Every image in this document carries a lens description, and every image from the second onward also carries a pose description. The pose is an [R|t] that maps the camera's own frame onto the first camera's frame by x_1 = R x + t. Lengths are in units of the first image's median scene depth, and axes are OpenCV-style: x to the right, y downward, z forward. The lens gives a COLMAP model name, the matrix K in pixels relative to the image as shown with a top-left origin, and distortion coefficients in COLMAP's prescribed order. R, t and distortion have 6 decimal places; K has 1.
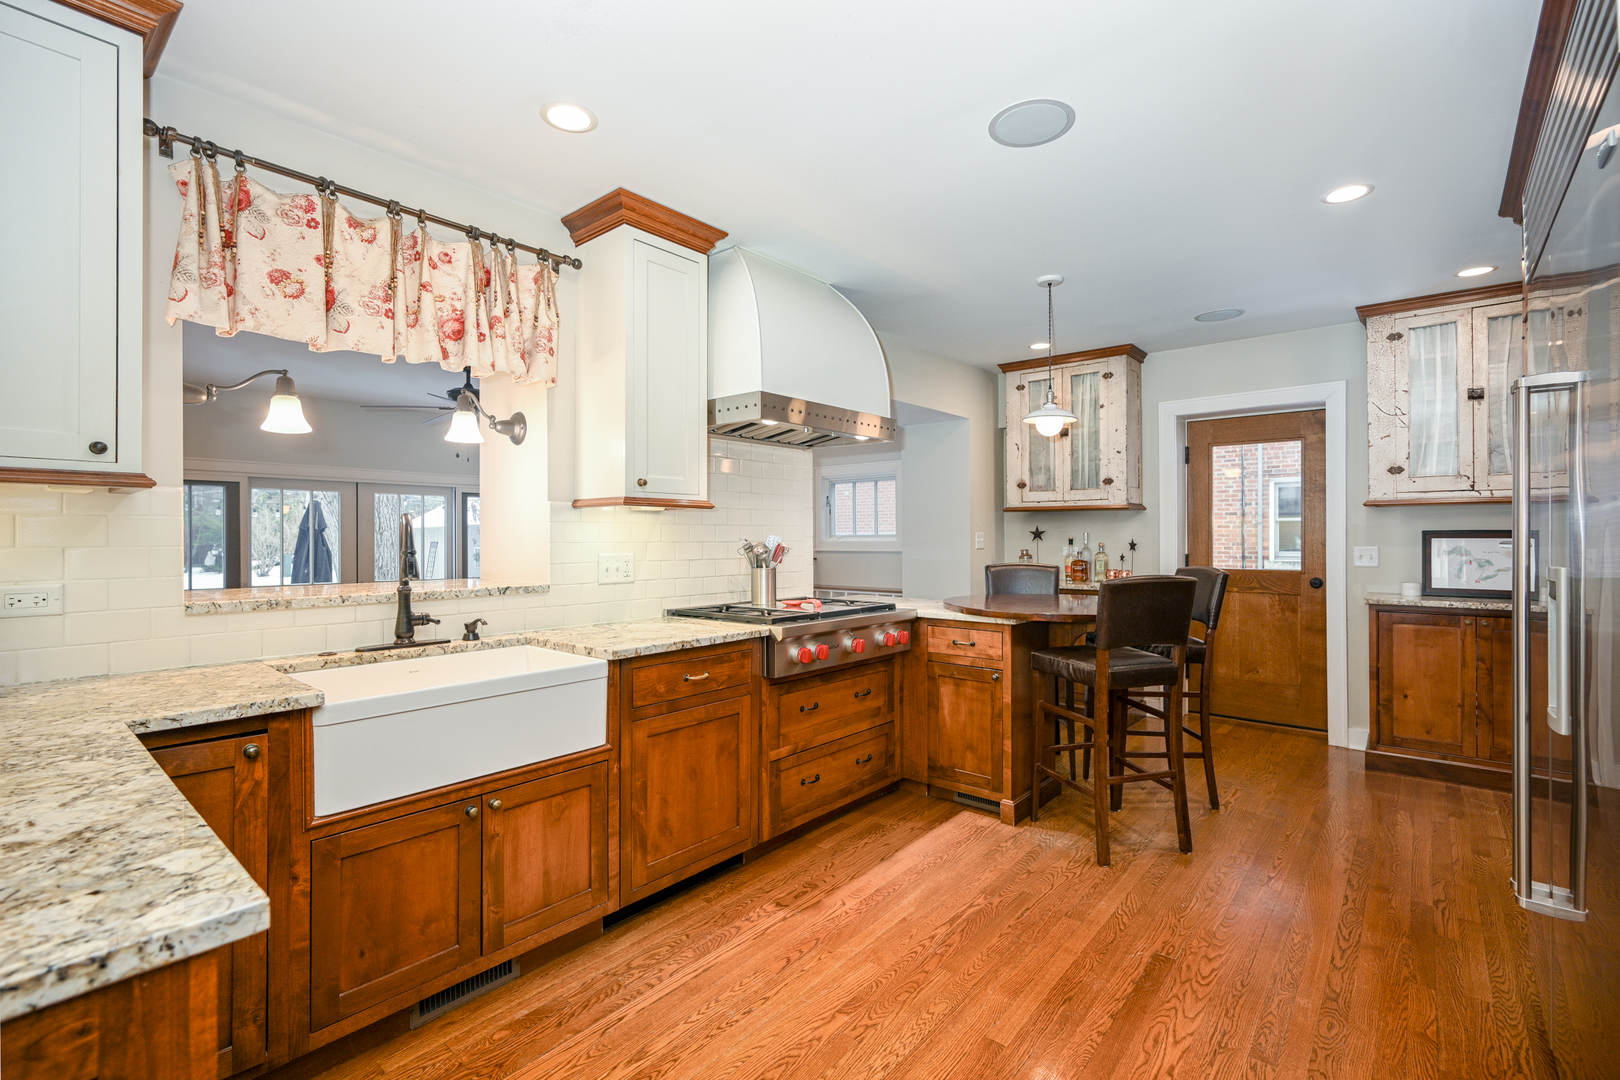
lens RADIAL K [[703.3, 0, 796.0], [0, 703.3, 534.1], [0, 0, 1]] dist [0.000168, 0.000062]
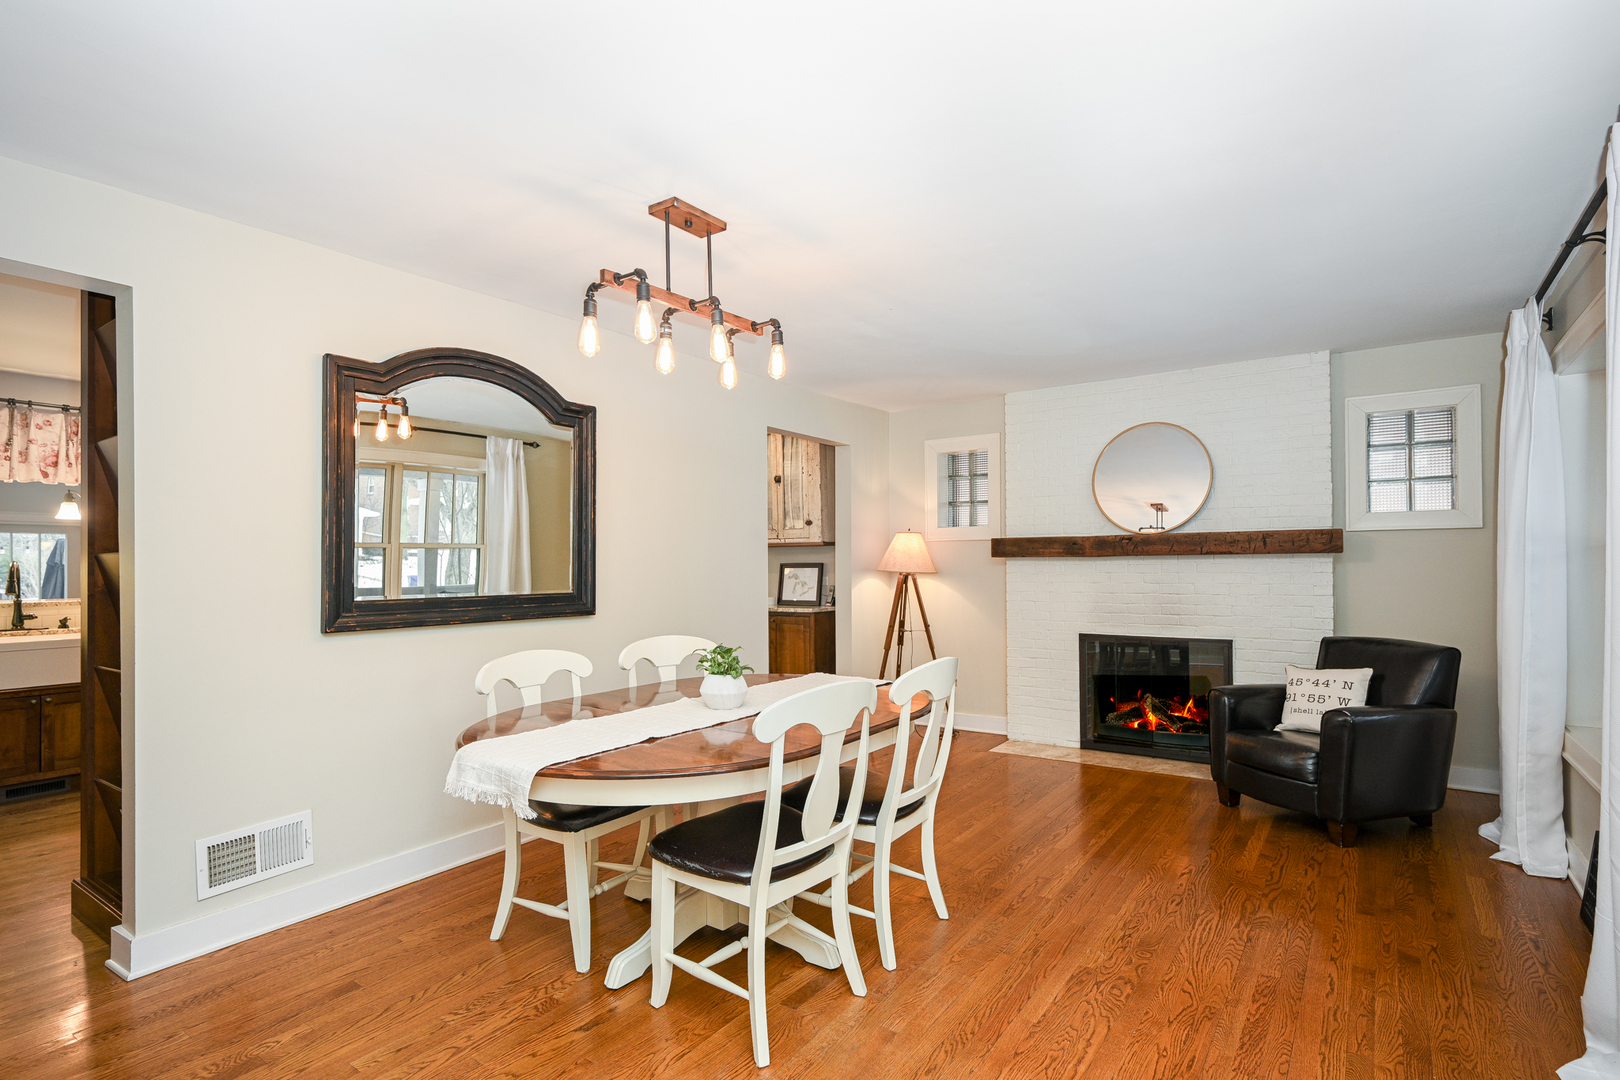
lens RADIAL K [[798.3, 0, 785.8], [0, 798.3, 551.8], [0, 0, 1]] dist [0.001183, 0.000466]
pose [[0.995893, -0.004552, 0.090421, 0.840555], [0.005570, 0.999924, -0.011012, -0.011561], [-0.090364, 0.011470, 0.995843, -0.857492]]
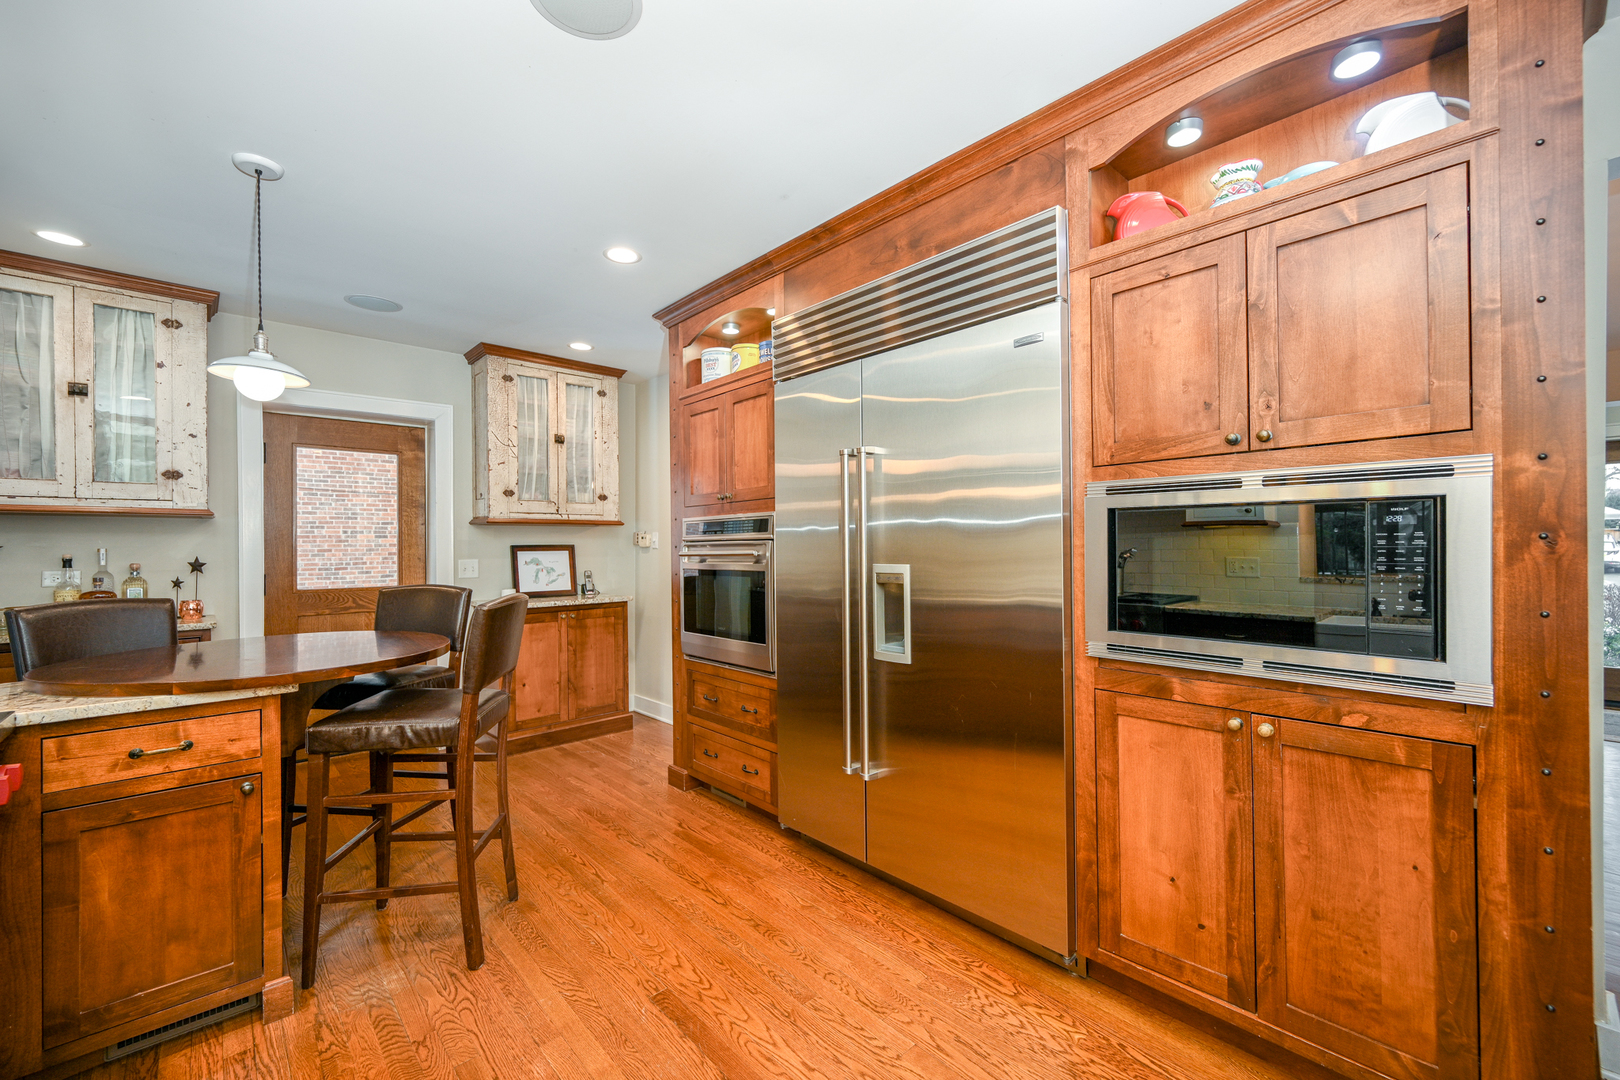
lens RADIAL K [[665.3, 0, 817.4], [0, 665.3, 544.3], [0, 0, 1]] dist [0.001400, 0.000065]
pose [[0.108933, 0.003275, 0.994044, -0.202164], [0.008109, 0.999958, -0.004183, 0.002620], [-0.994016, 0.008516, 0.108902, 0.408375]]
